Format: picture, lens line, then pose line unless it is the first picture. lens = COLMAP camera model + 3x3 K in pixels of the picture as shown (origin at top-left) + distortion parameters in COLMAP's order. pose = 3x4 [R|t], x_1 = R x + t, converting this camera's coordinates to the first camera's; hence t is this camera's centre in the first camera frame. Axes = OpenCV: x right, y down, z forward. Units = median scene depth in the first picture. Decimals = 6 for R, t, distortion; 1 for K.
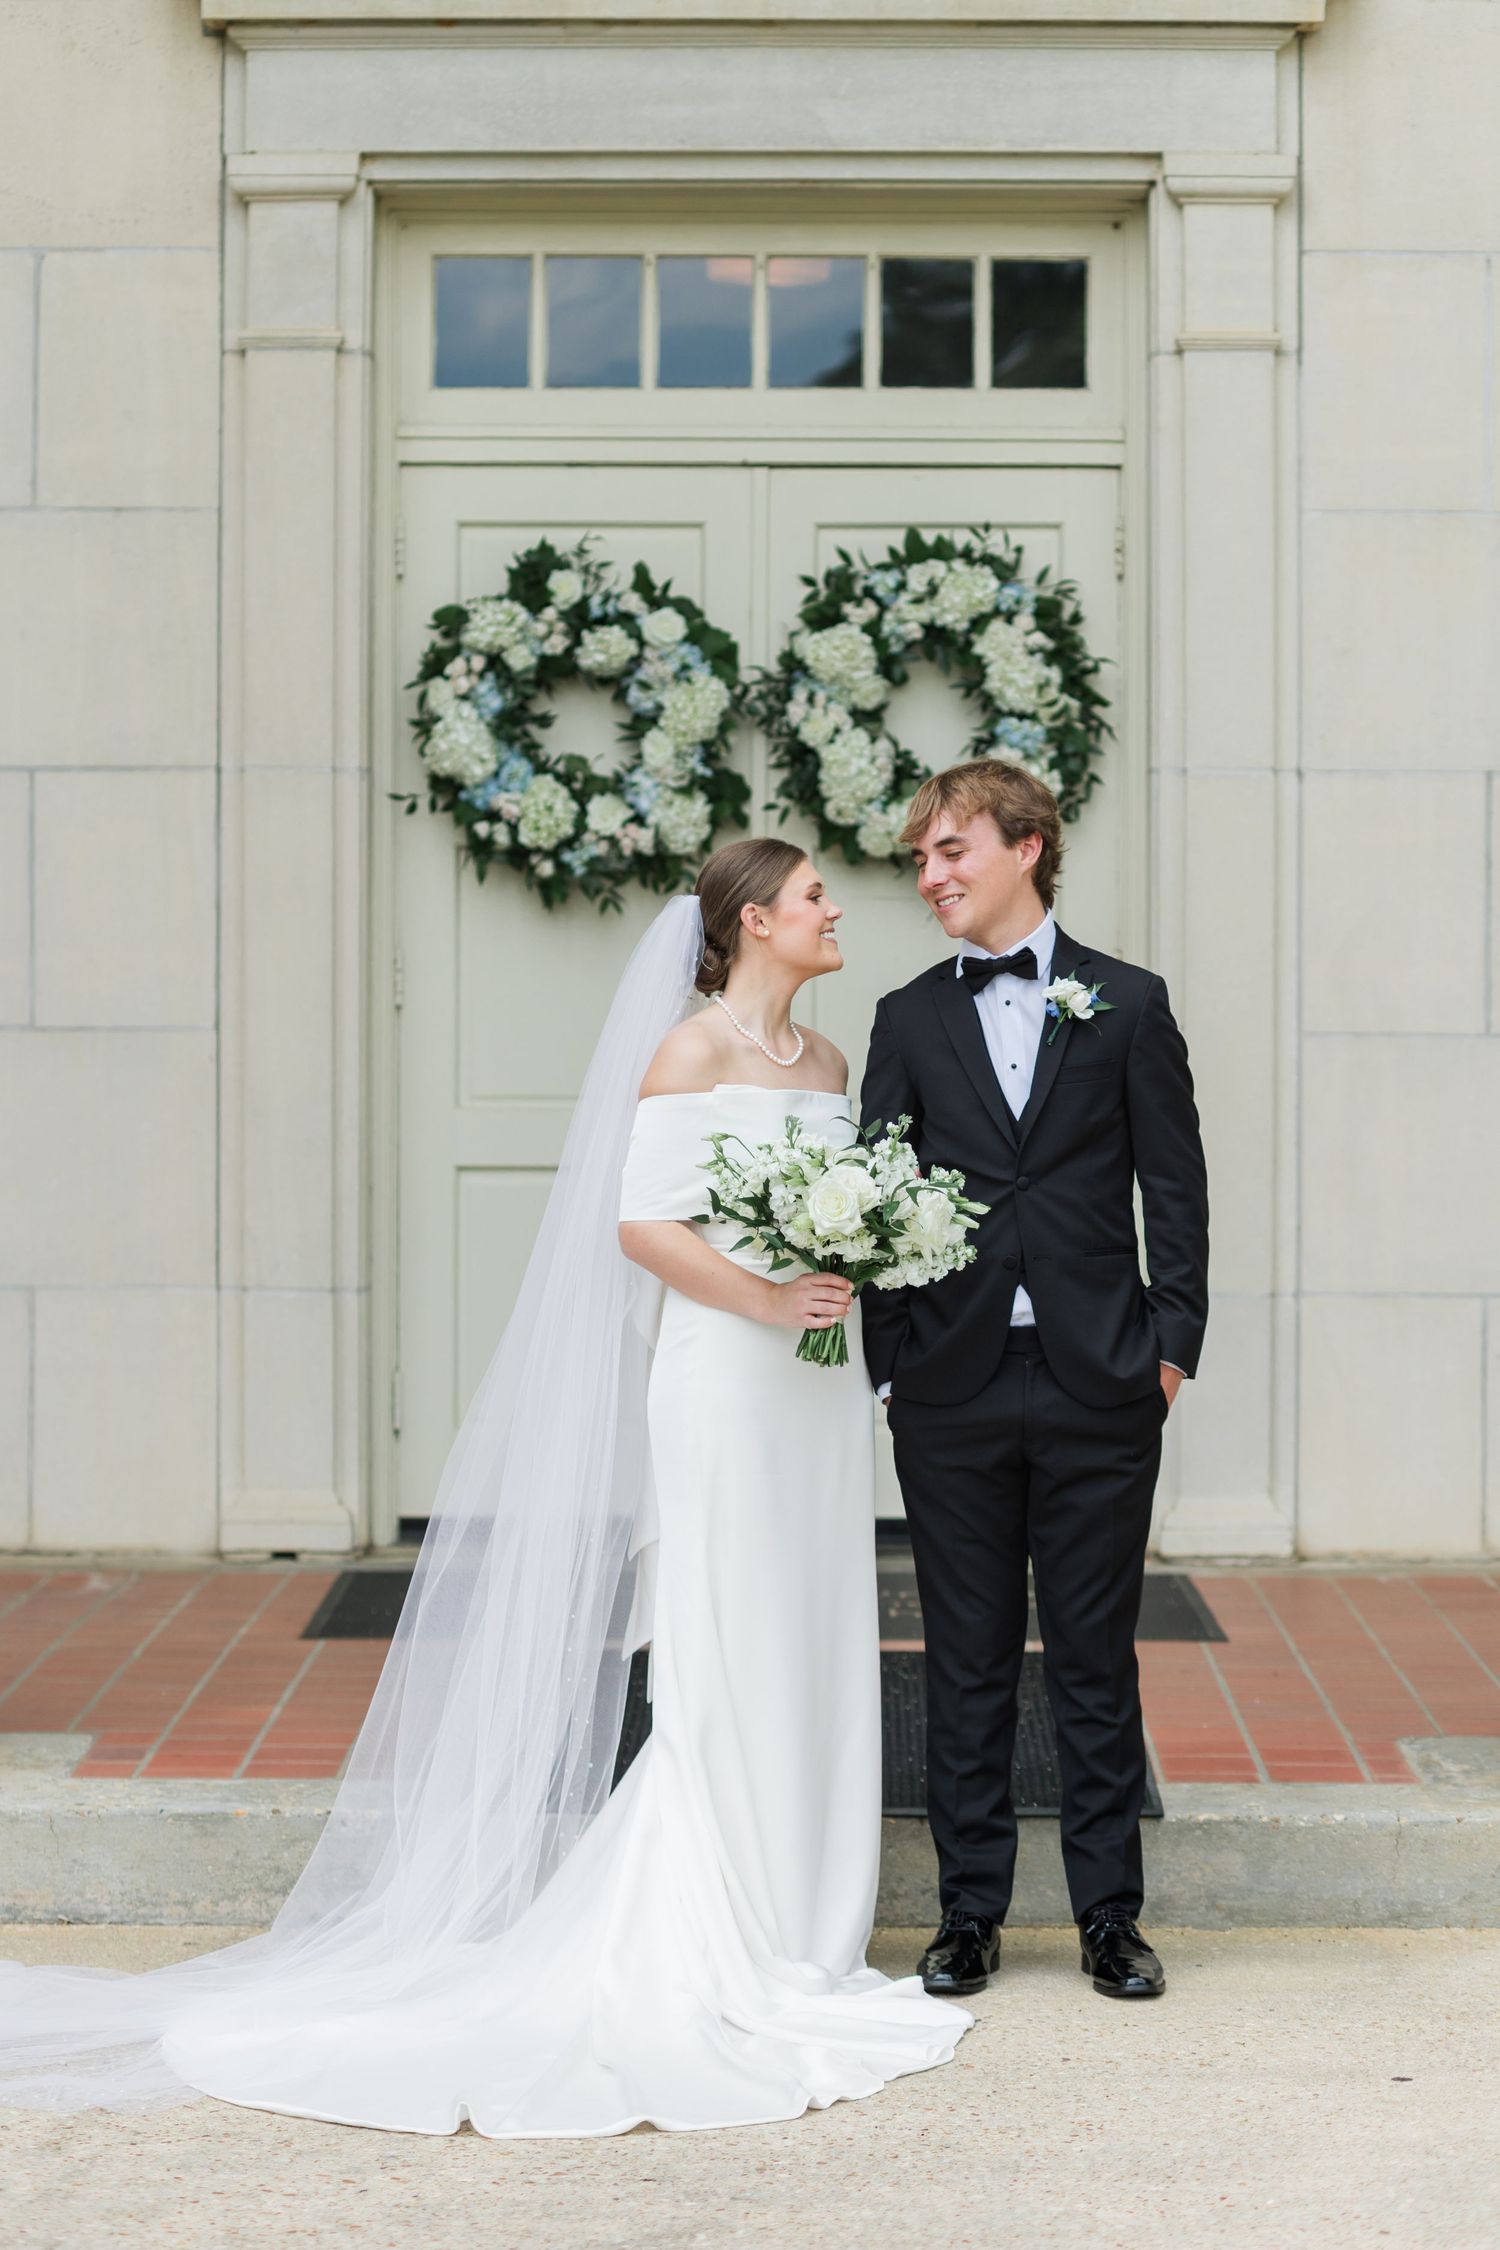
lens RADIAL K [[6126.9, 0, 646.4], [0, 6126.9, 1050.5], [0, 0, 1]] dist [-0.125323, -1.338319]
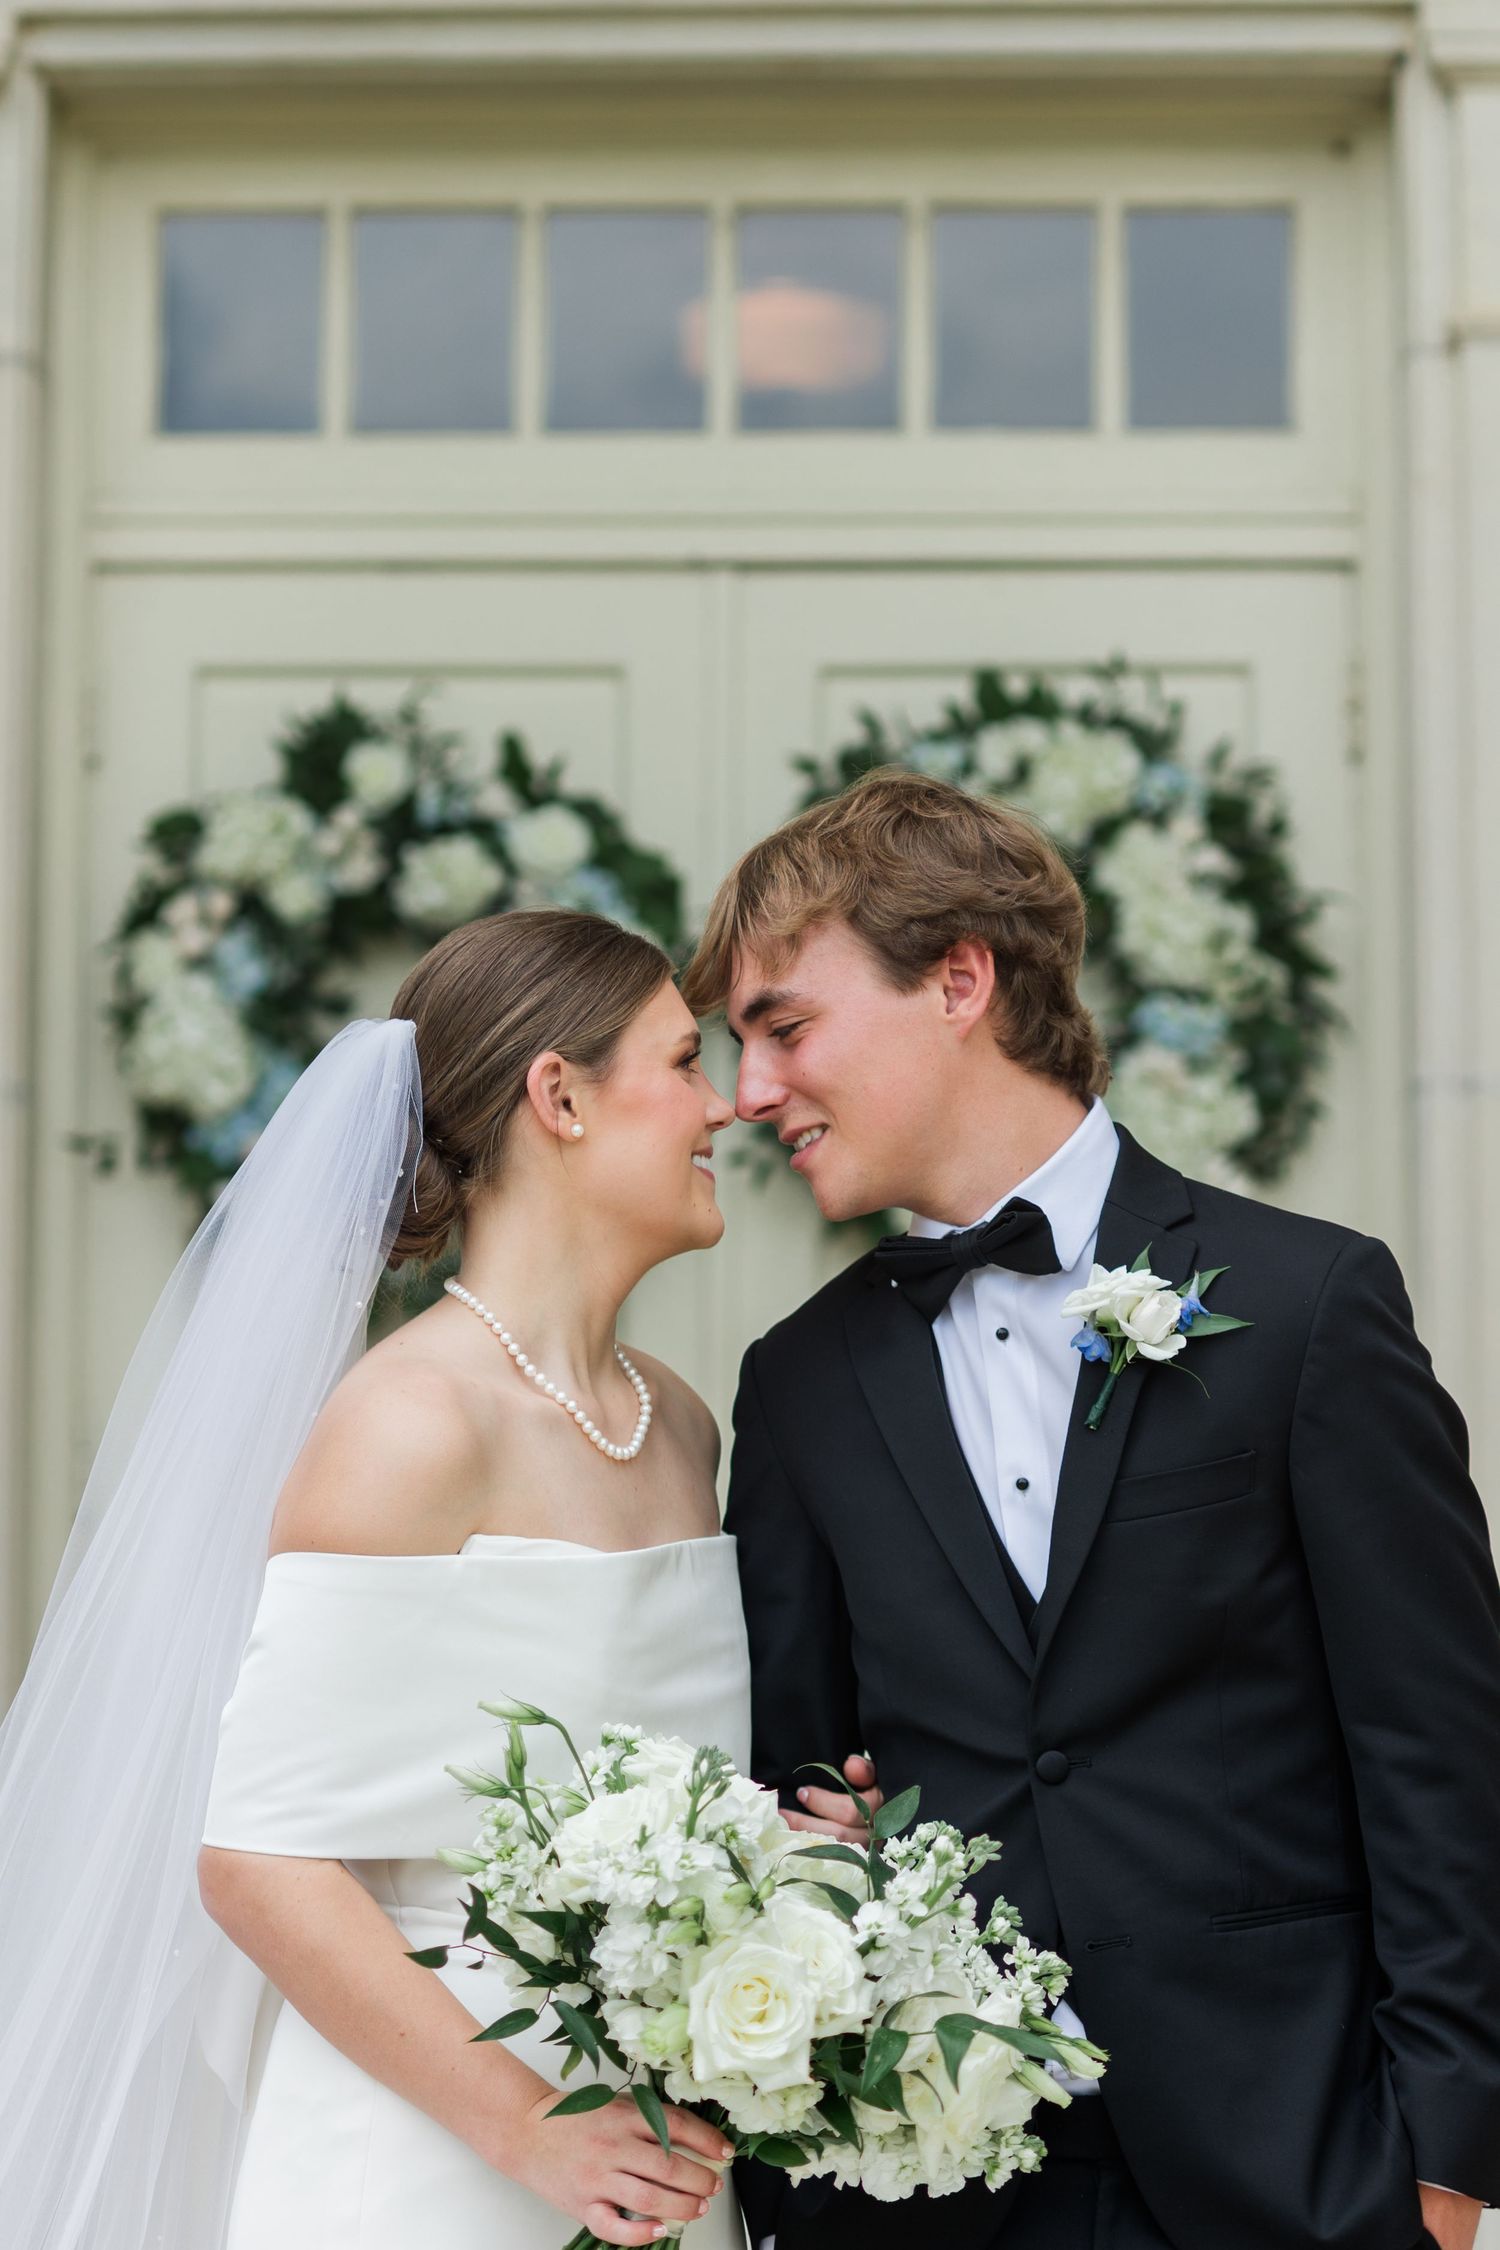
lens RADIAL K [[6491.6, 0, 750.0], [0, 6491.6, 1125.0], [0, 0, 1]] dist [-0.111907, -2.116975]
pose [[0.999604, -0.003417, -0.027948, 0.038163], [0.000875, 0.995900, -0.090456, 0.011413], [0.028142, 0.090396, 0.995508, 0.404160]]
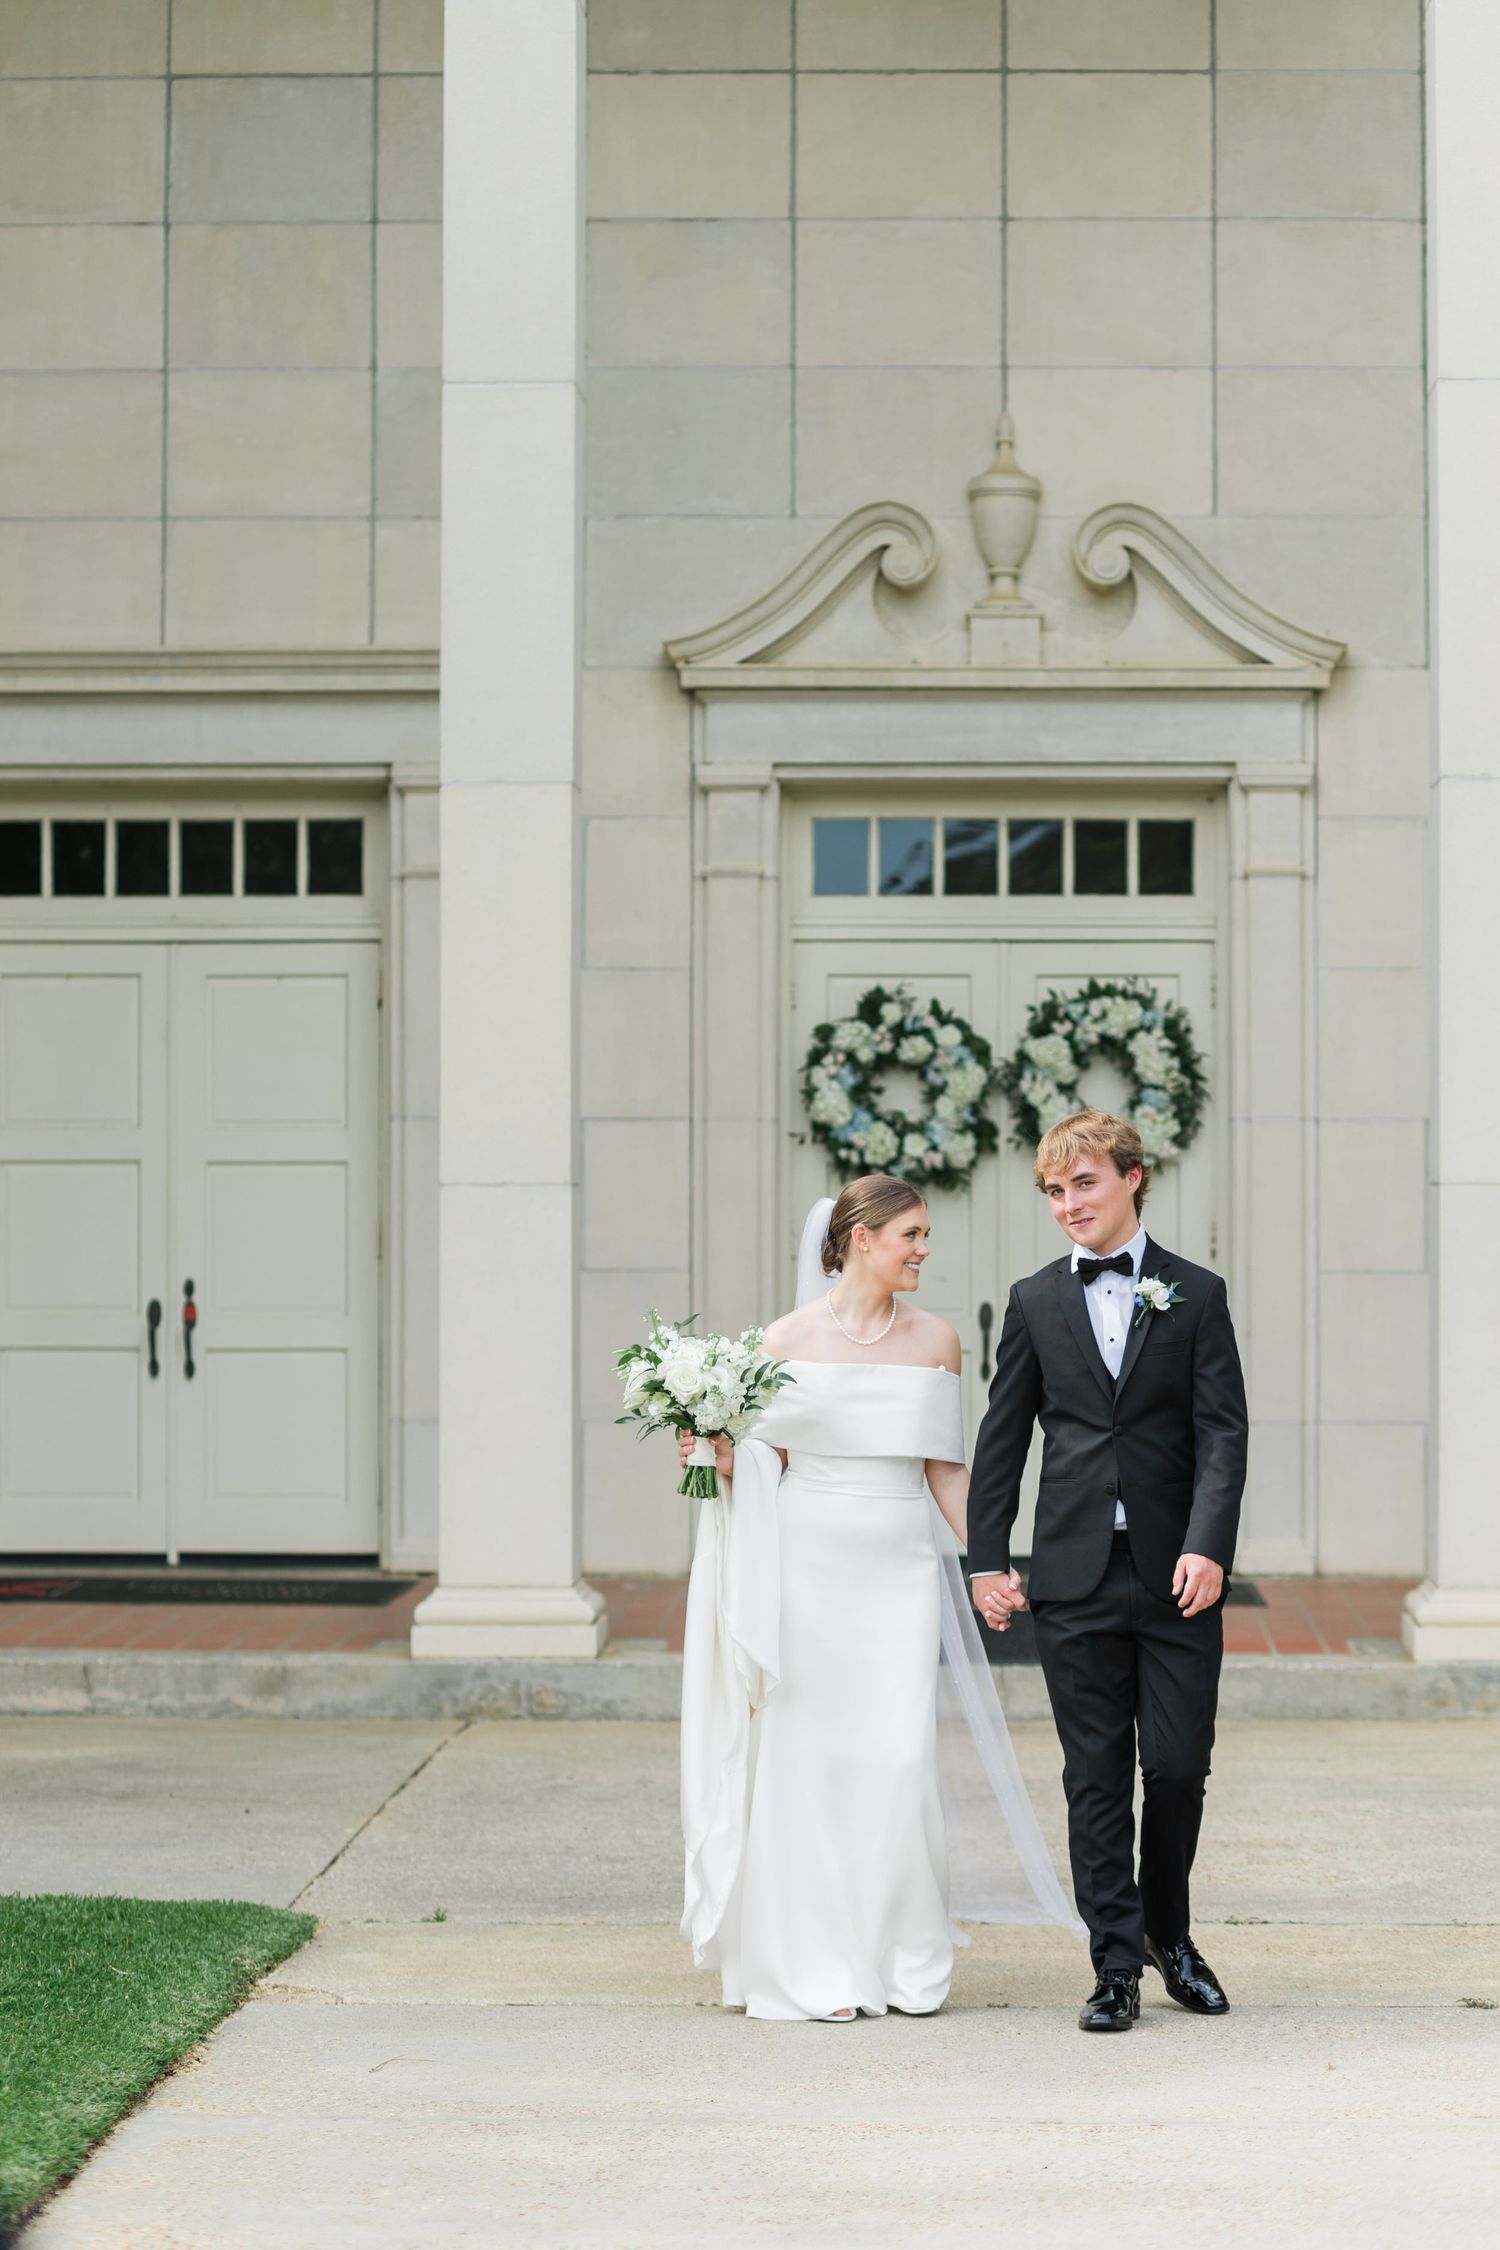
lens RADIAL K [[5918.5, 0, 750.7], [0, 5918.5, 971.6], [0, 0, 1]] dist [-0.154367, -1.222234]
pose [[0.999885, -0.002046, -0.015029, -0.027697], [0.001244, 0.998584, -0.053177, 0.001186], [0.015116, 0.053152, 0.998472, -0.665433]]
